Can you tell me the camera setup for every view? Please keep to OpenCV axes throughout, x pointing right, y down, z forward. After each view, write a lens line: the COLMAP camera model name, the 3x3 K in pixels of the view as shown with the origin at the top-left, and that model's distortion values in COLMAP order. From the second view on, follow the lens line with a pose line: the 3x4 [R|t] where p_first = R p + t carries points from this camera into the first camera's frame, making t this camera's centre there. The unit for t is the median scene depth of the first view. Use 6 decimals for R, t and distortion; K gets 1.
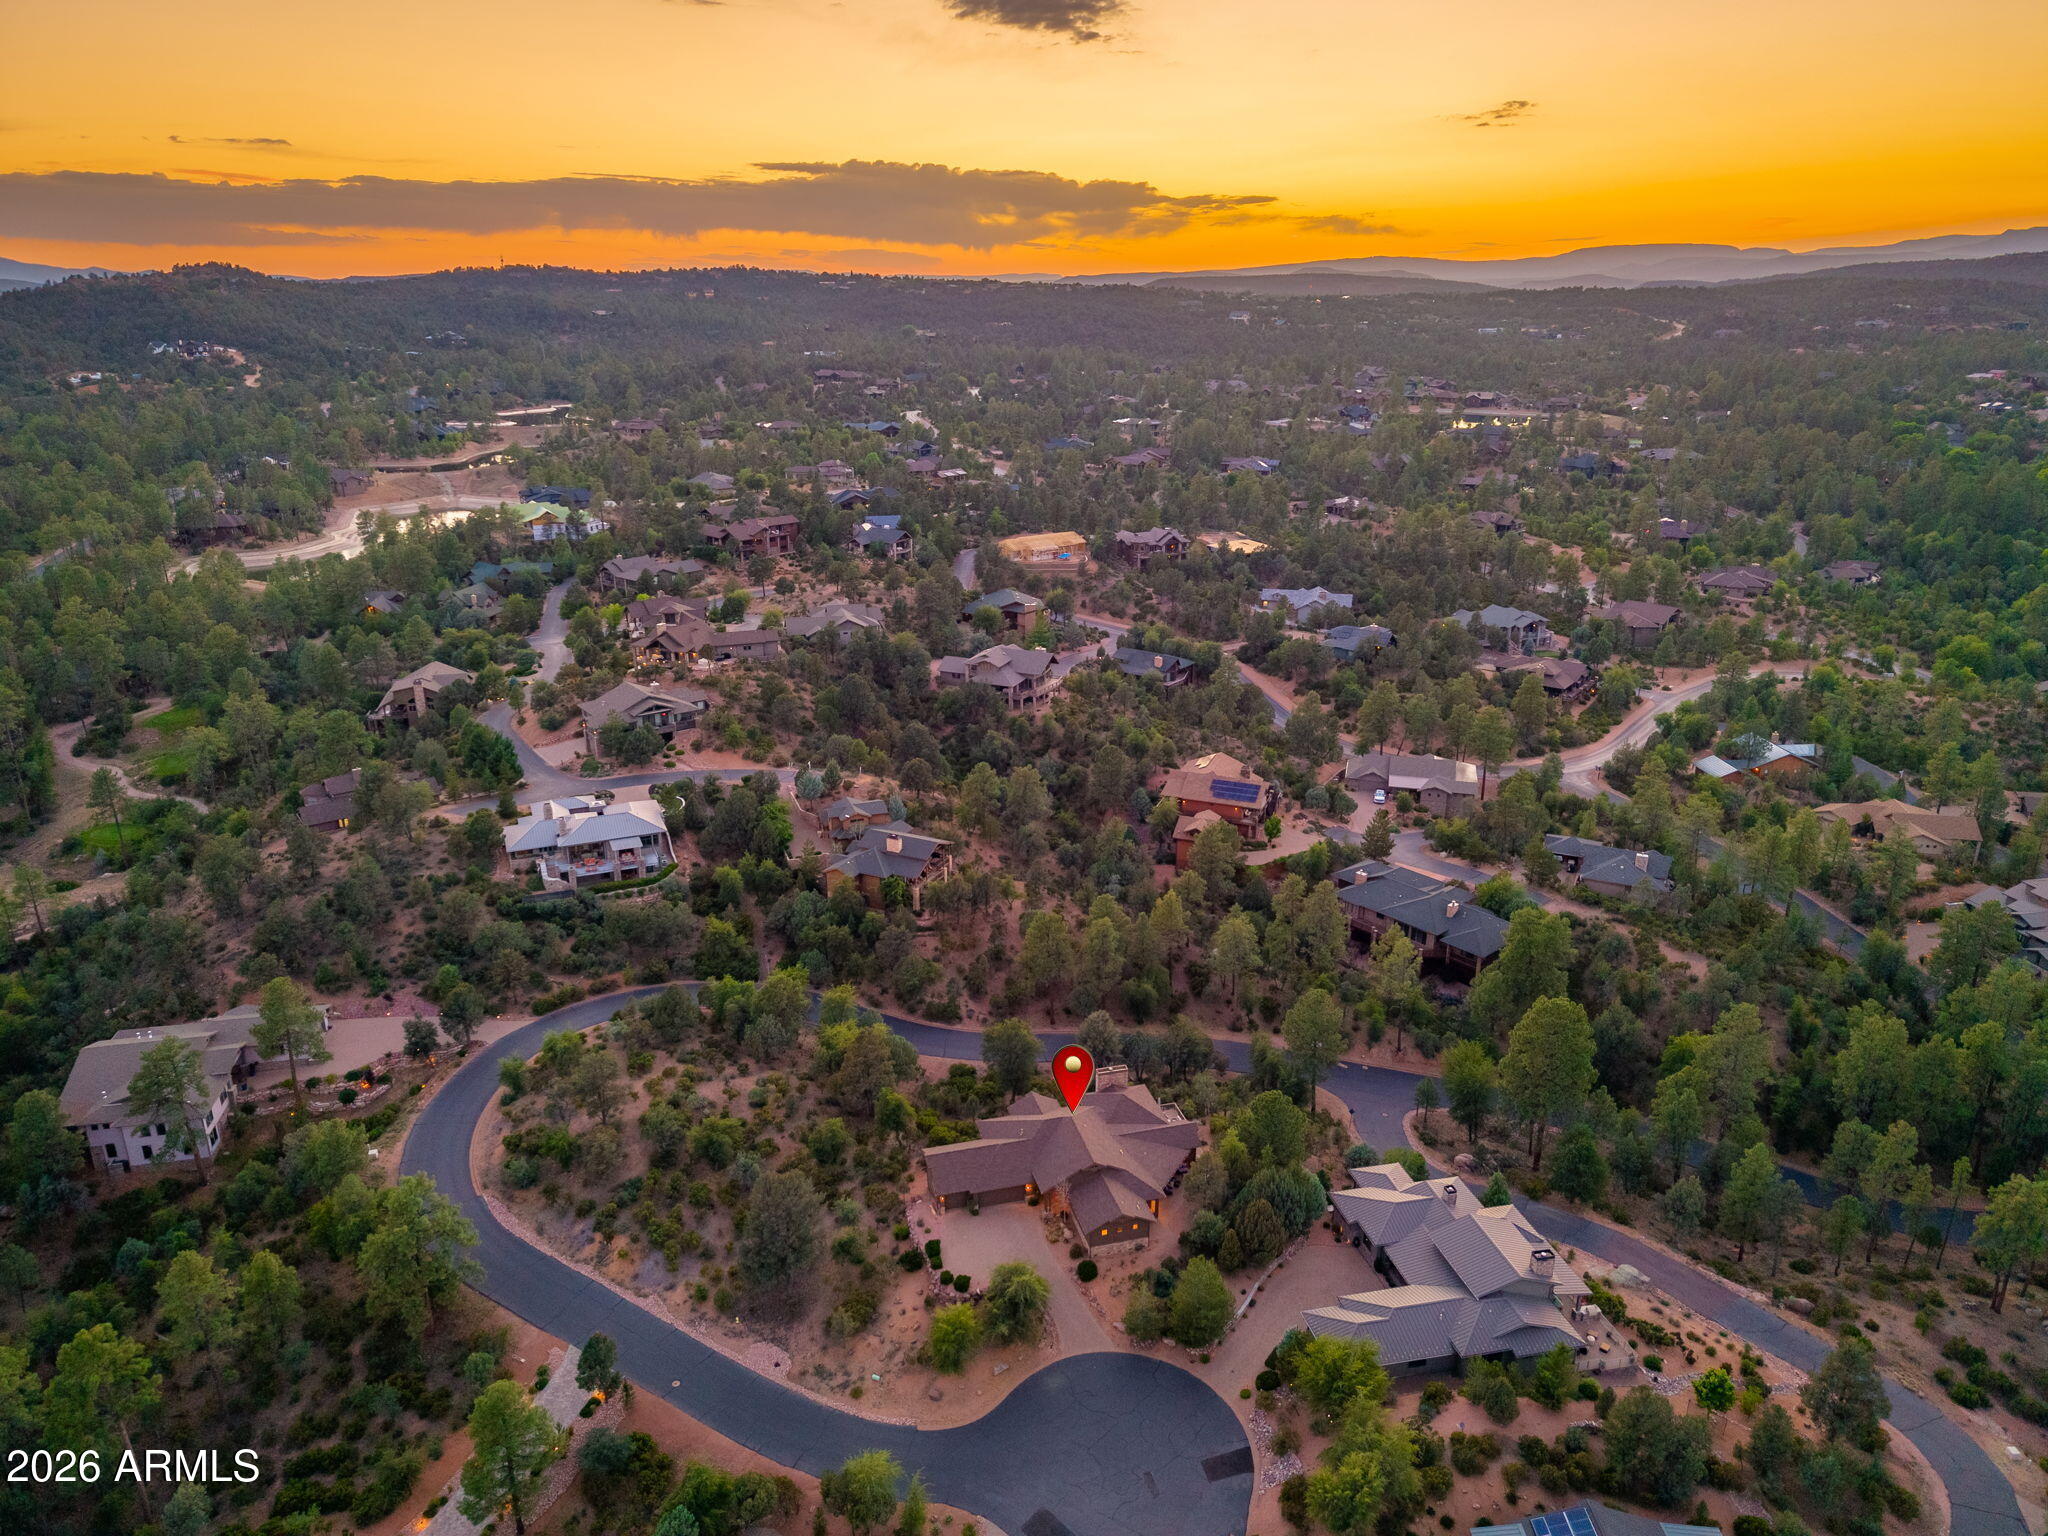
lens RADIAL K [[1392.7, 0, 1026.3], [0, 1392.7, 772.3], [0, 0, 1]] dist [0.044894, -0.024543]
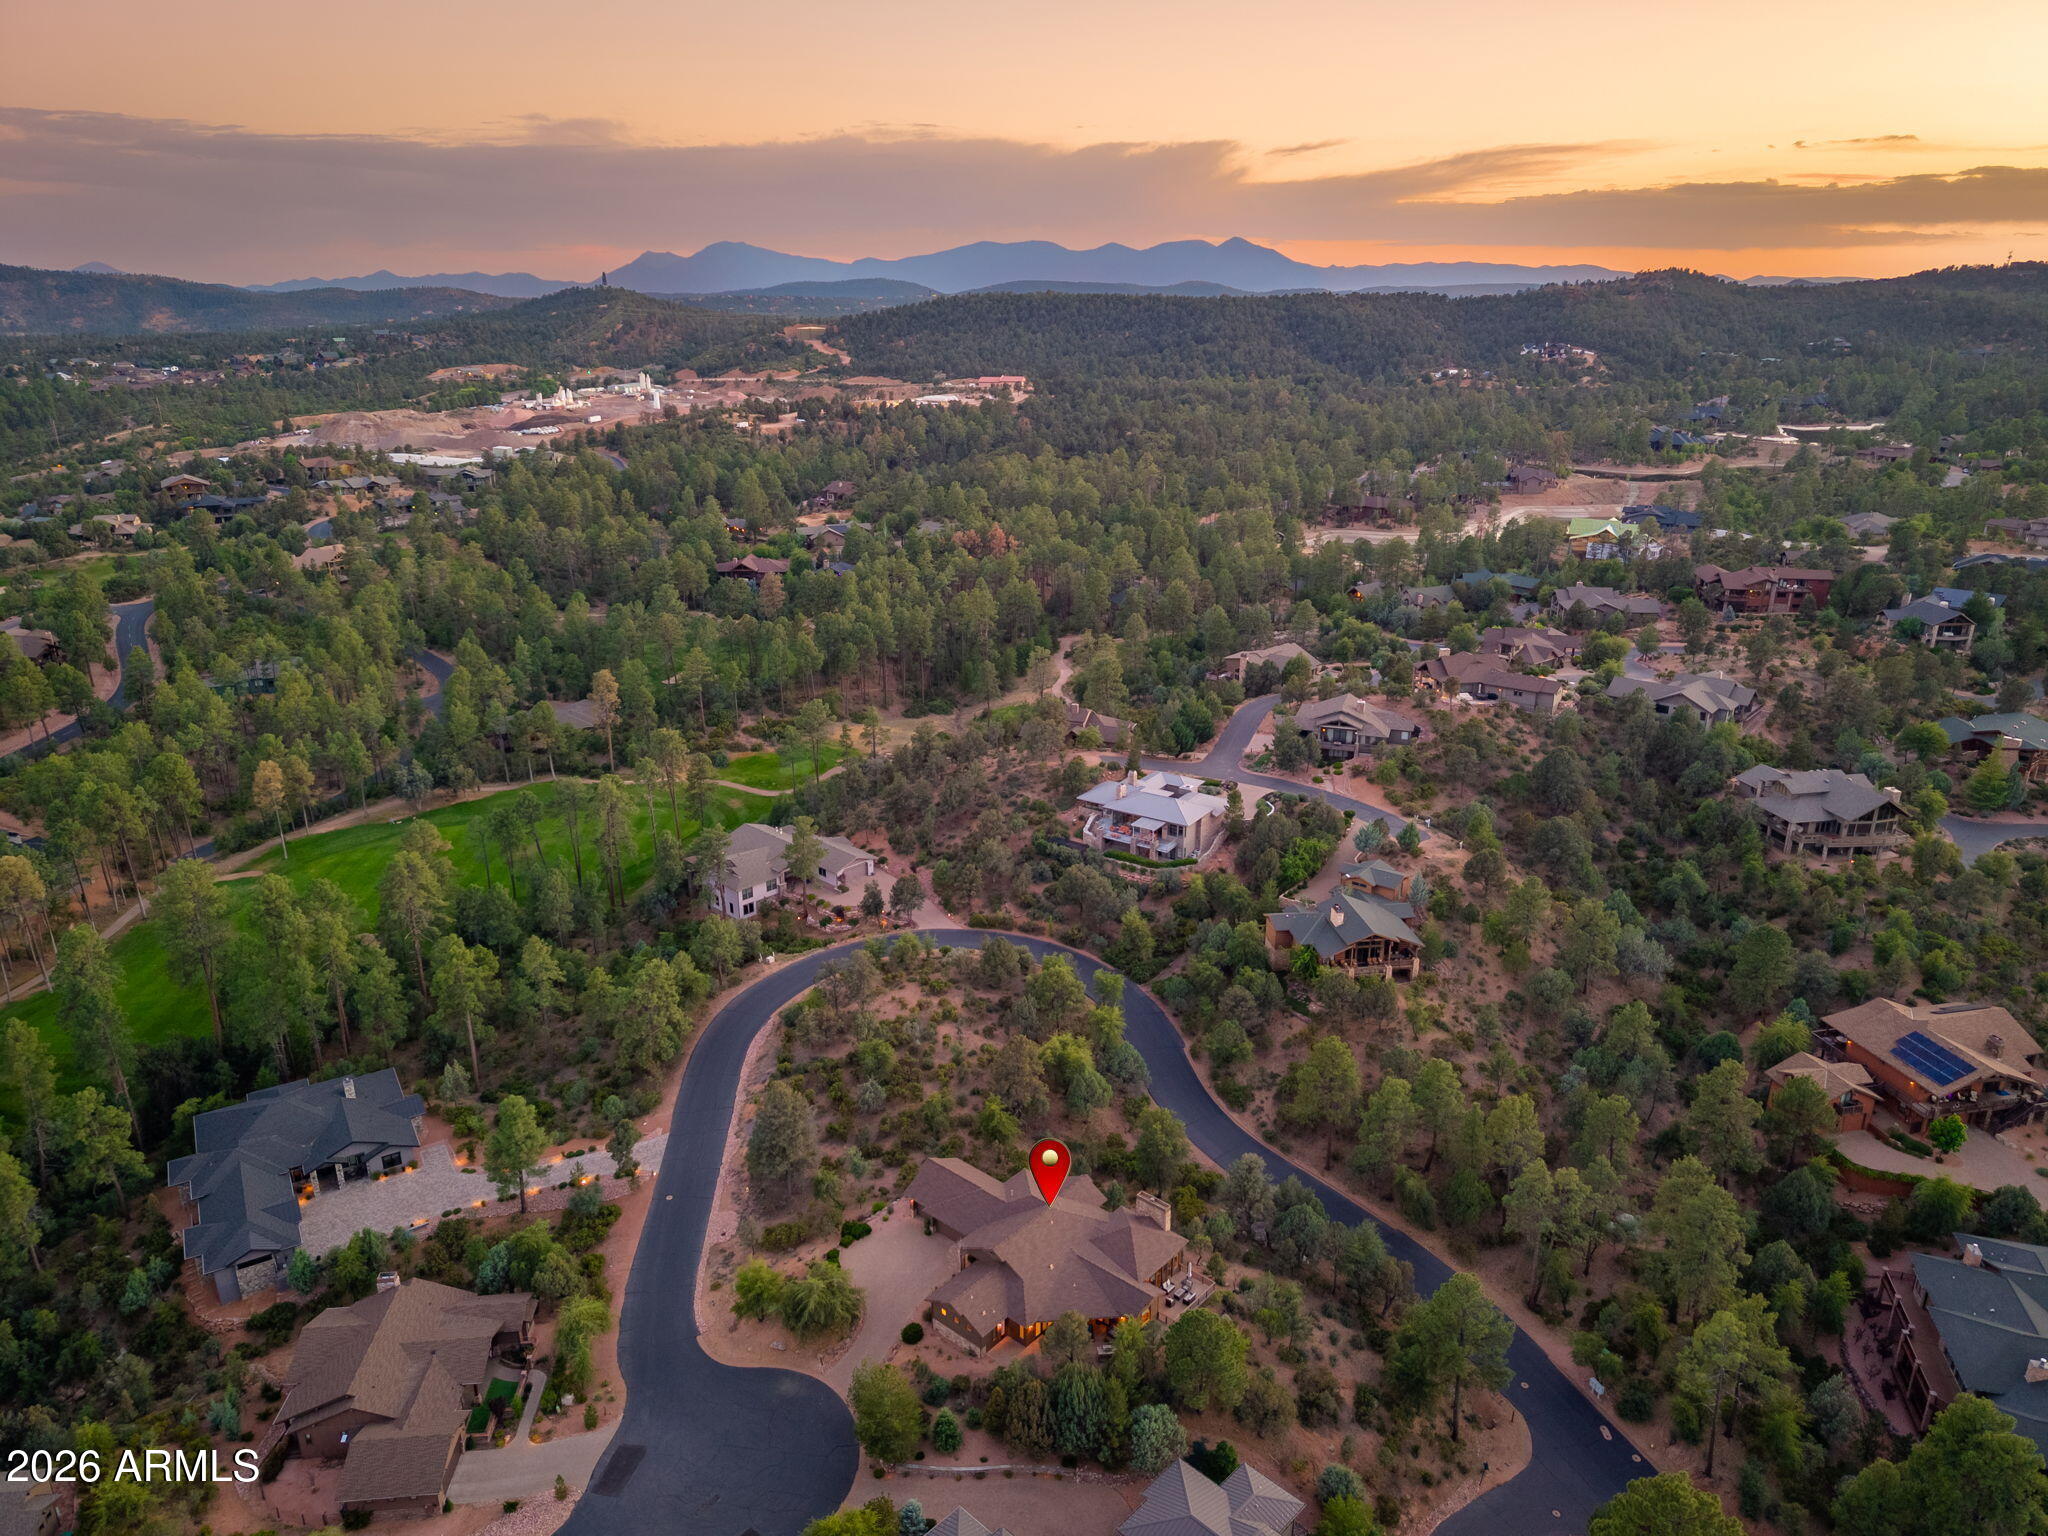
lens RADIAL K [[1392.7, 0, 1028.0], [0, 1392.7, 765.3], [0, 0, 1]] dist [0.044894, -0.024543]
pose [[0.550774, 0.275379, -0.787918, 0.565358], [-0.279235, 0.950403, 0.136976, -0.129092], [0.786560, 0.144571, 0.600353, 0.328020]]
